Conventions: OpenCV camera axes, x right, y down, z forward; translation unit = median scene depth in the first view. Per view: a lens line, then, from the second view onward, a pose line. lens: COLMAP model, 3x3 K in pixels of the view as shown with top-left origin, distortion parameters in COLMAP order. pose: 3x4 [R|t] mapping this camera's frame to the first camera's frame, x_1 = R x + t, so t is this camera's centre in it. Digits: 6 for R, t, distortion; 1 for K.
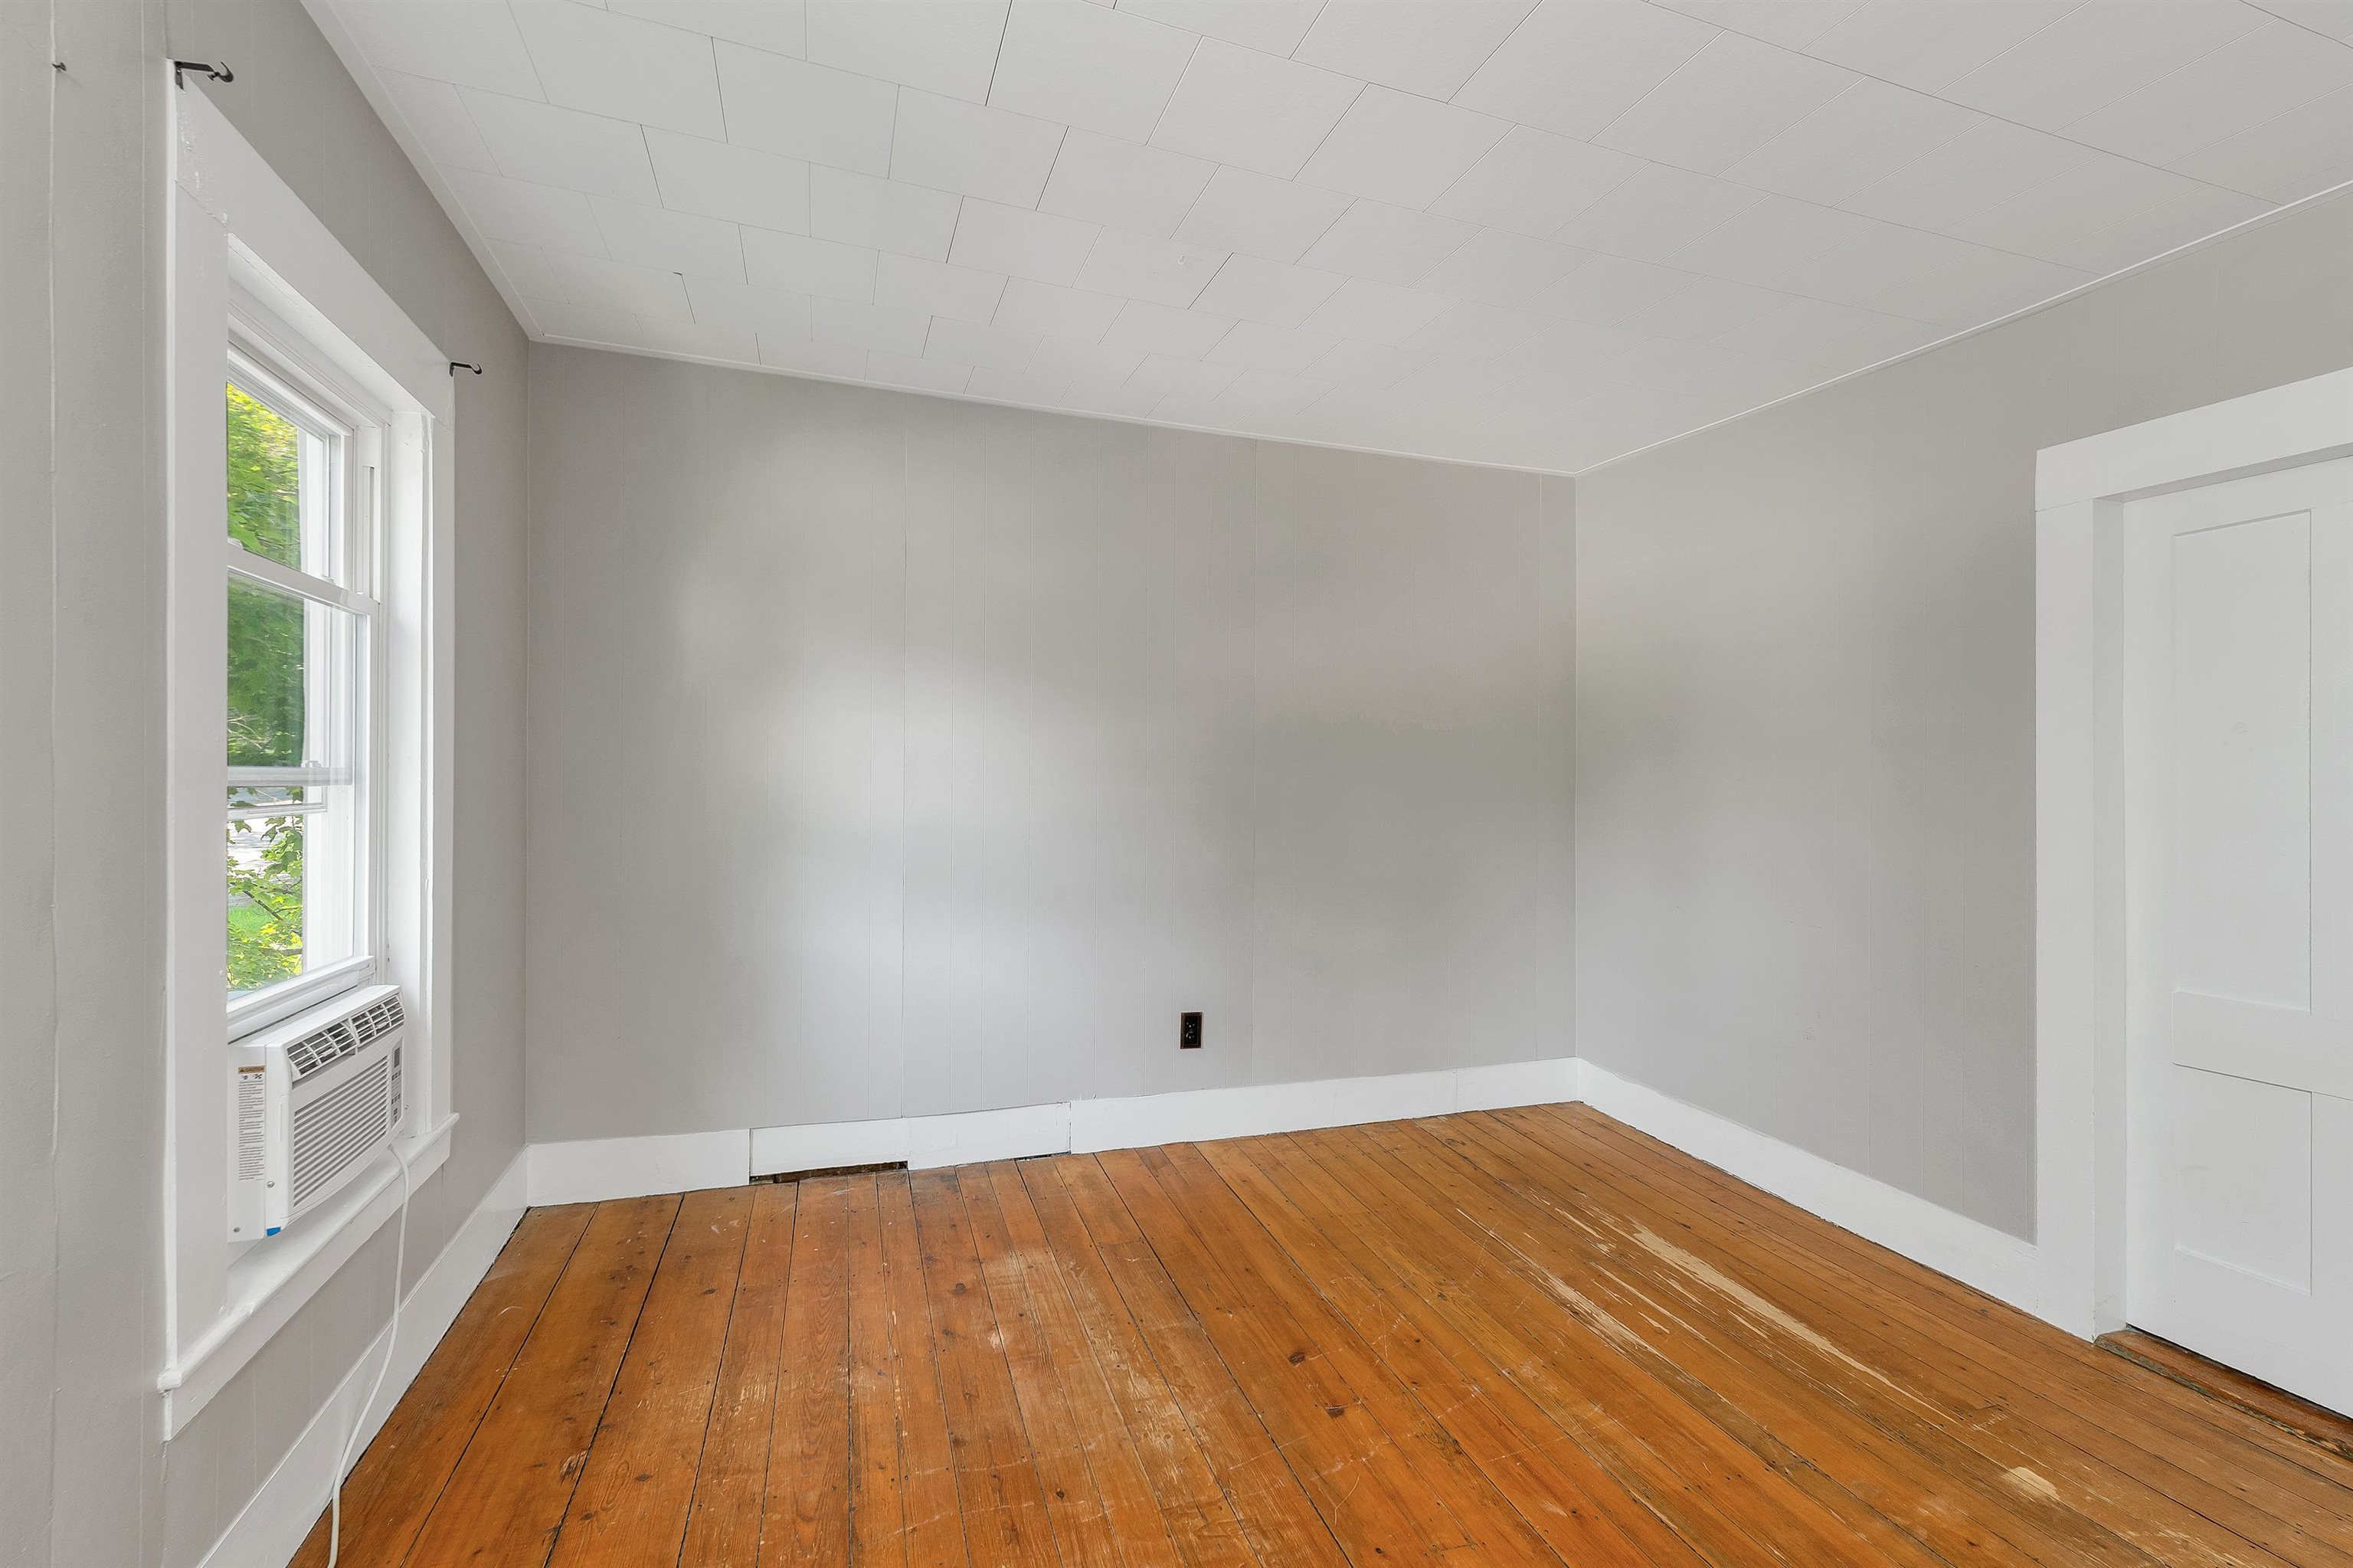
lens RADIAL K [[1013.9, 0, 1160.7], [0, 1013.9, 778.0], [0, 0, 1]] dist [0.002308, 0.000158]
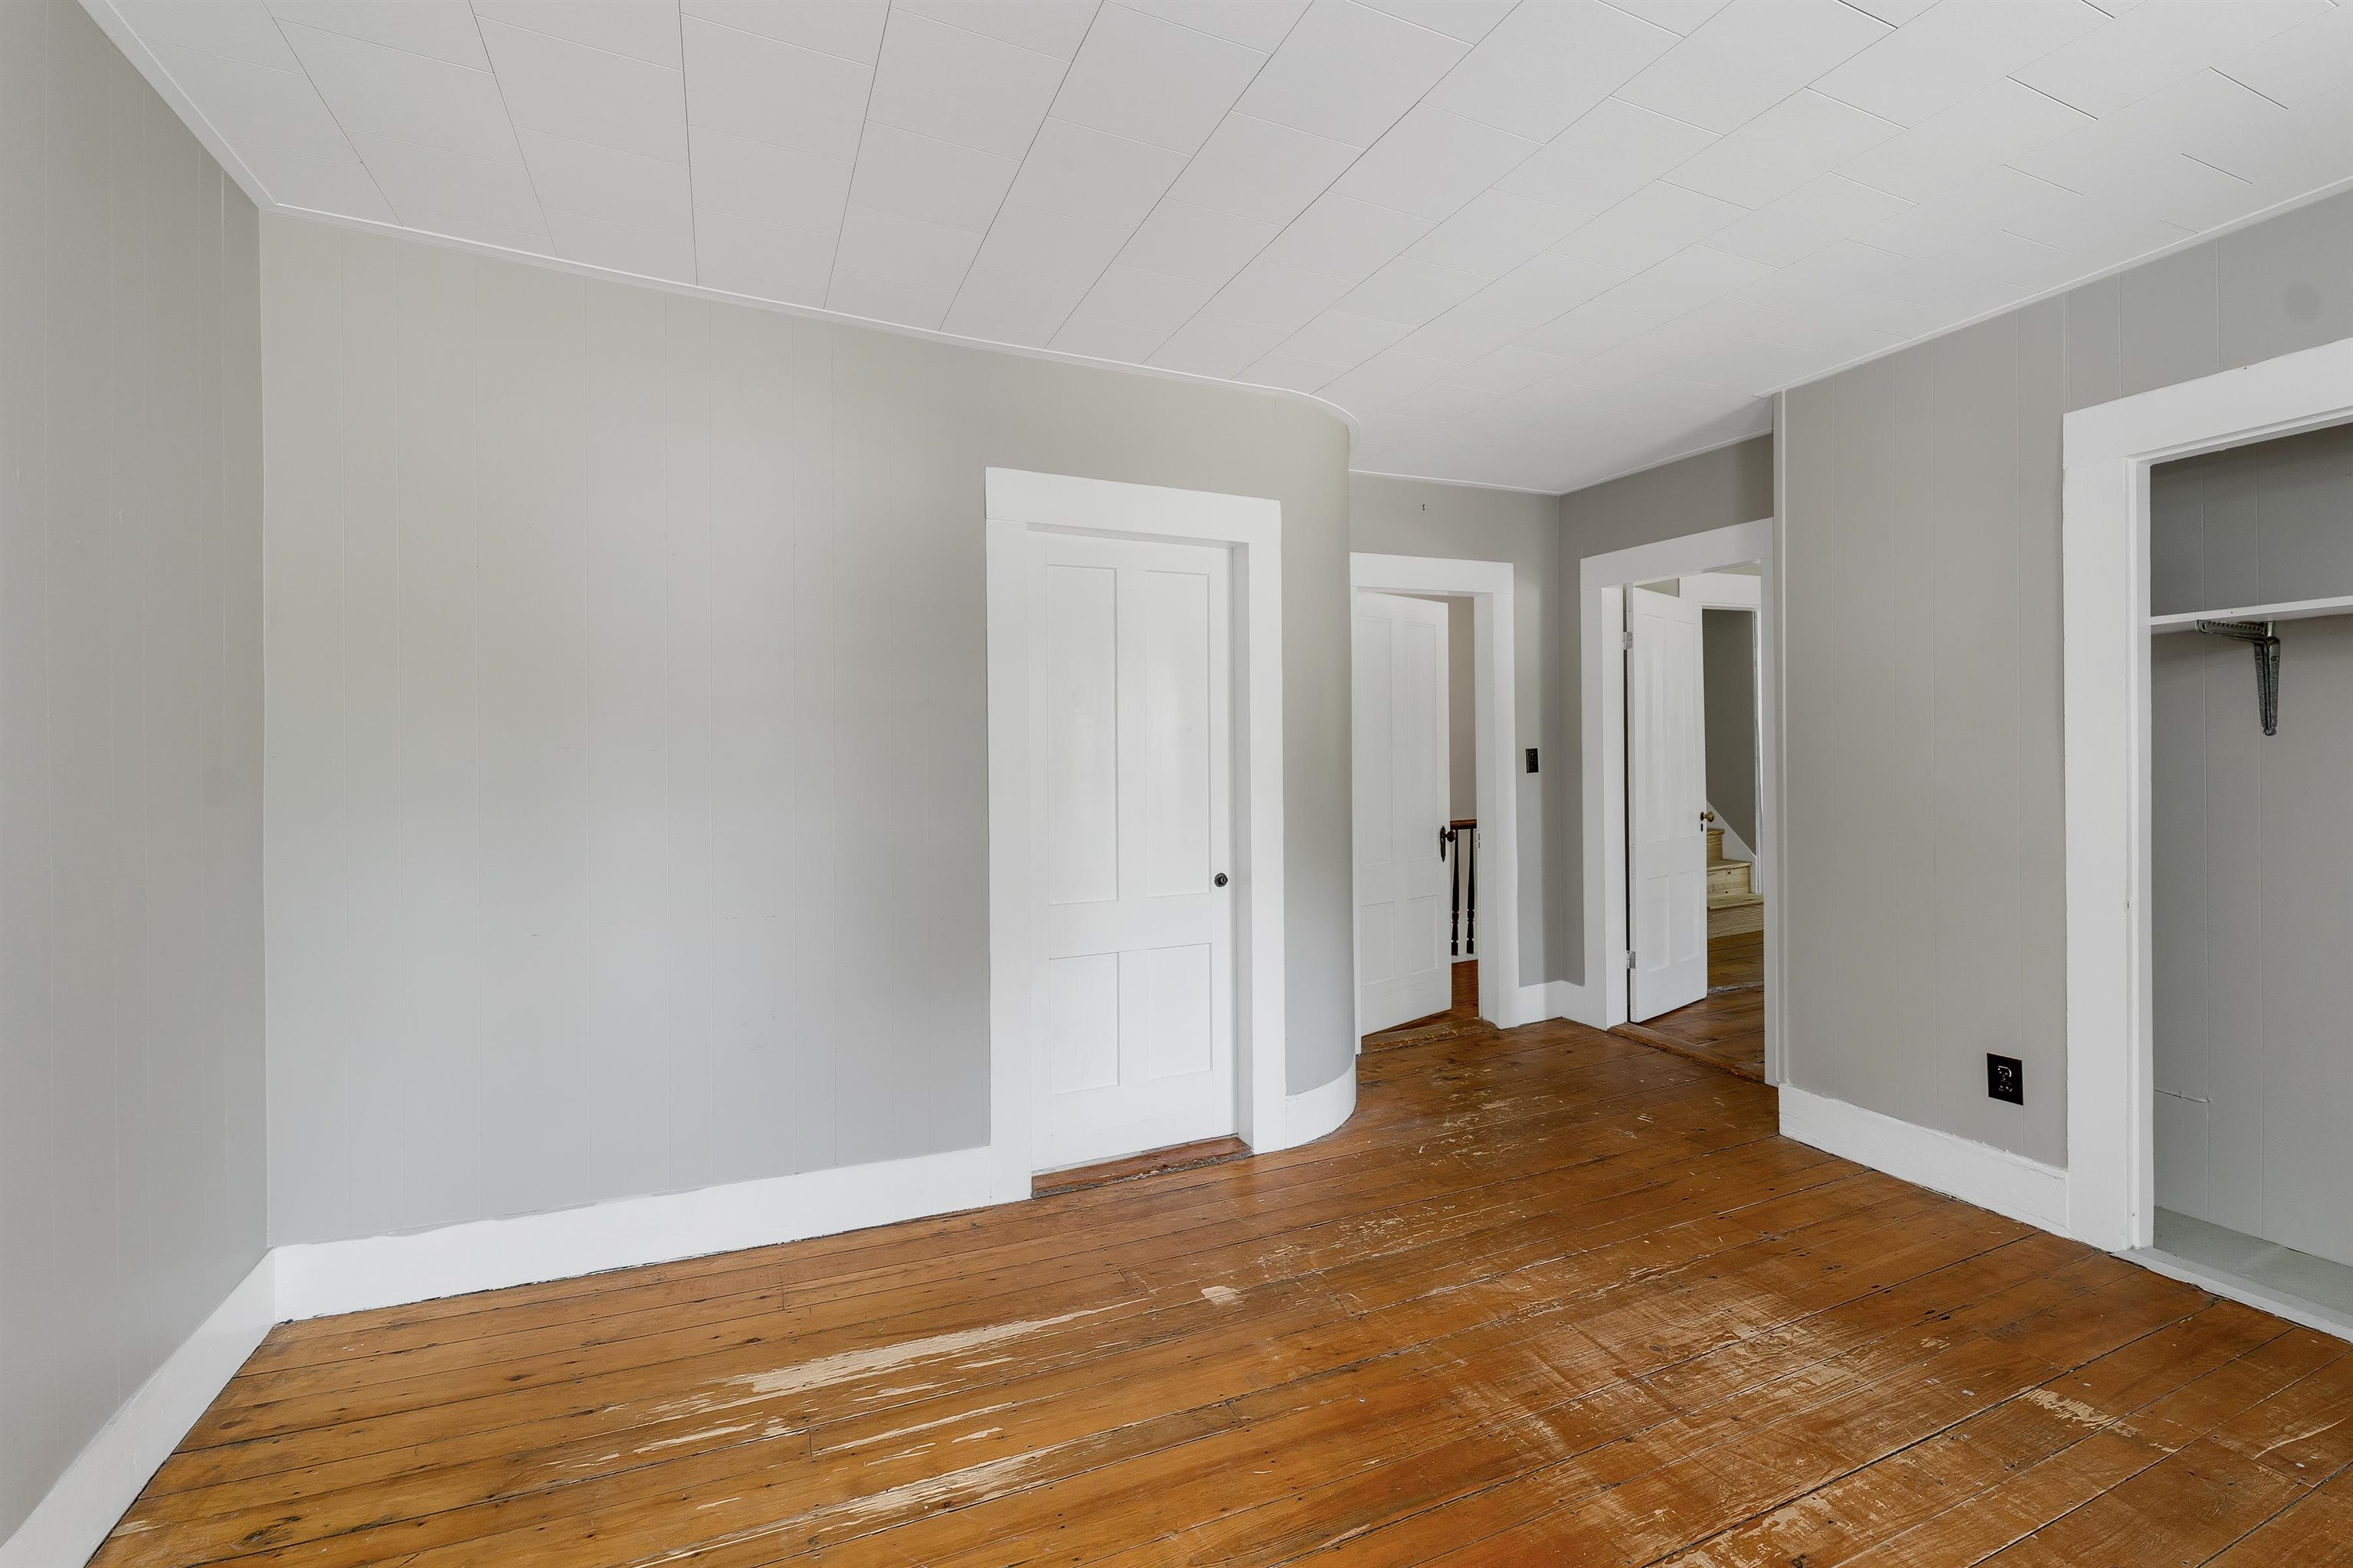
lens RADIAL K [[981.3, 0, 1162.2], [0, 981.3, 747.6], [0, 0, 1]] dist [0.001066, 0.000039]
pose [[-0.091389, -0.005649, 0.995799, -0.264382], [0.004286, 0.999972, 0.006066, -0.004971], [-0.995806, 0.004822, -0.091362, 0.843281]]
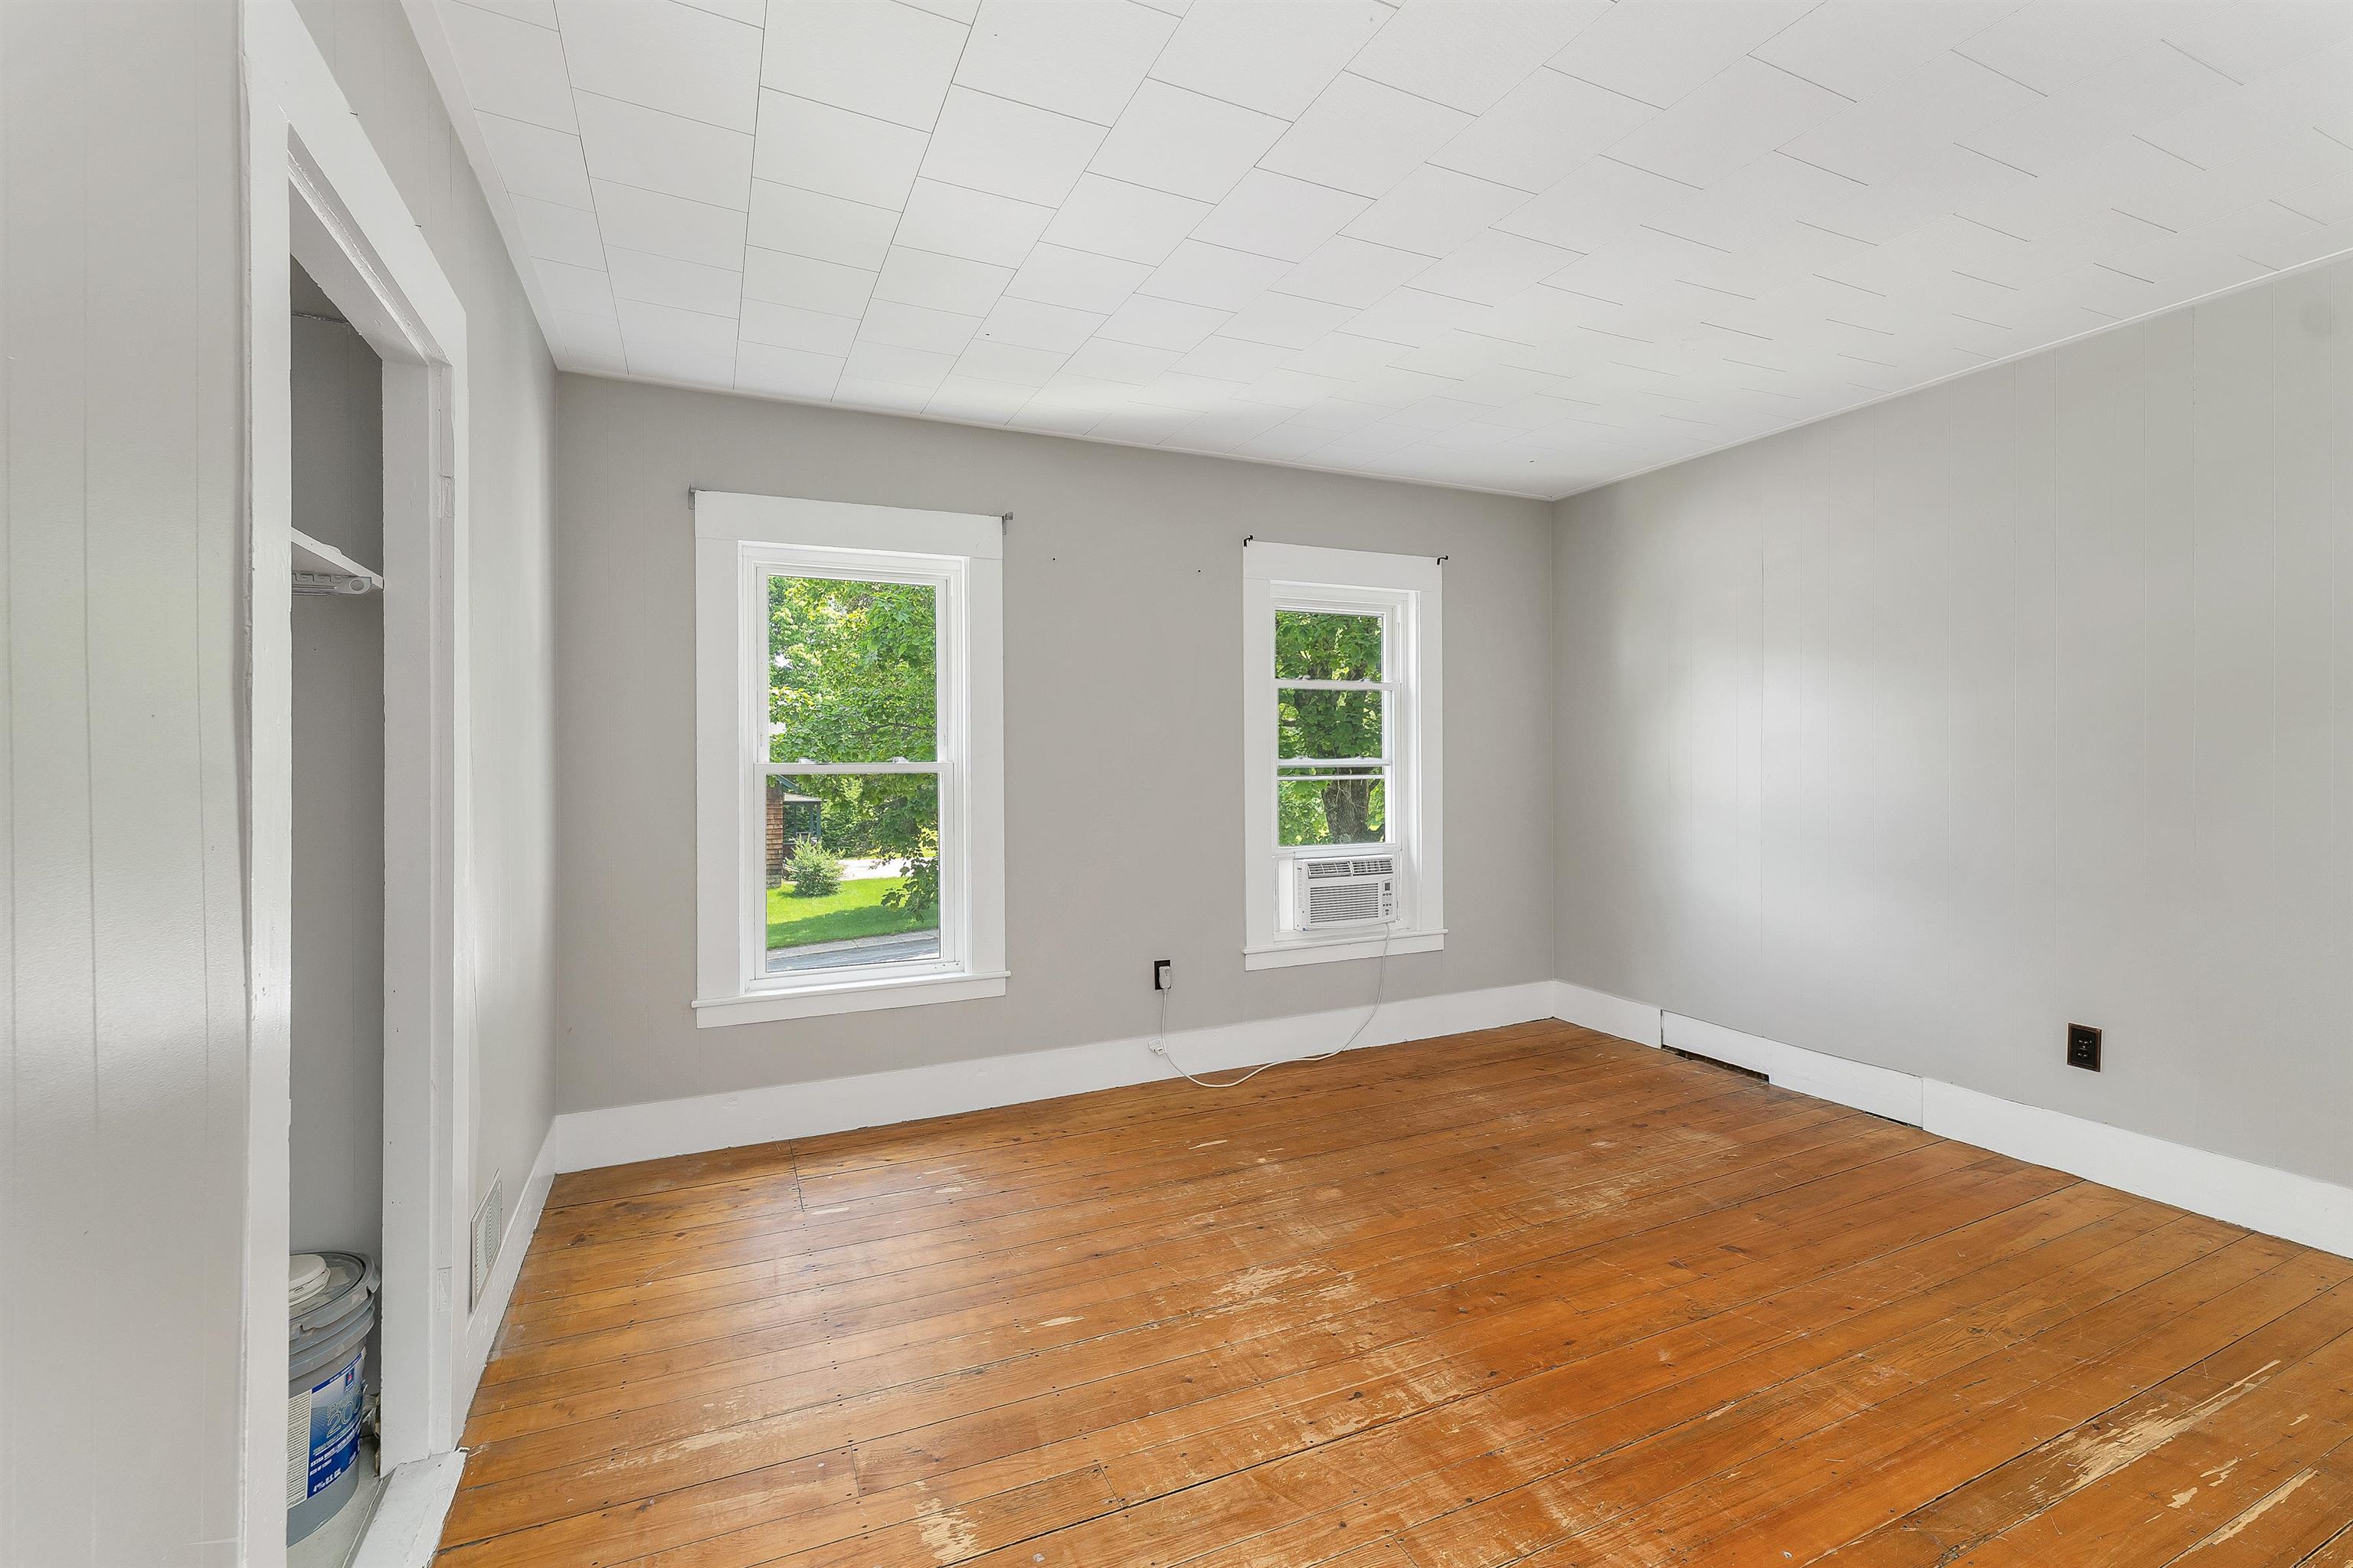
lens RADIAL K [[992.5, 0, 1167.4], [0, 992.5, 789.0], [0, 0, 1]] dist [0.002146, 0.000300]
pose [[0.113217, 0.011136, -0.993508, 1.002042], [0.013833, 0.999823, 0.012783, 0.015982], [0.993474, -0.015190, 0.113043, 0.196497]]
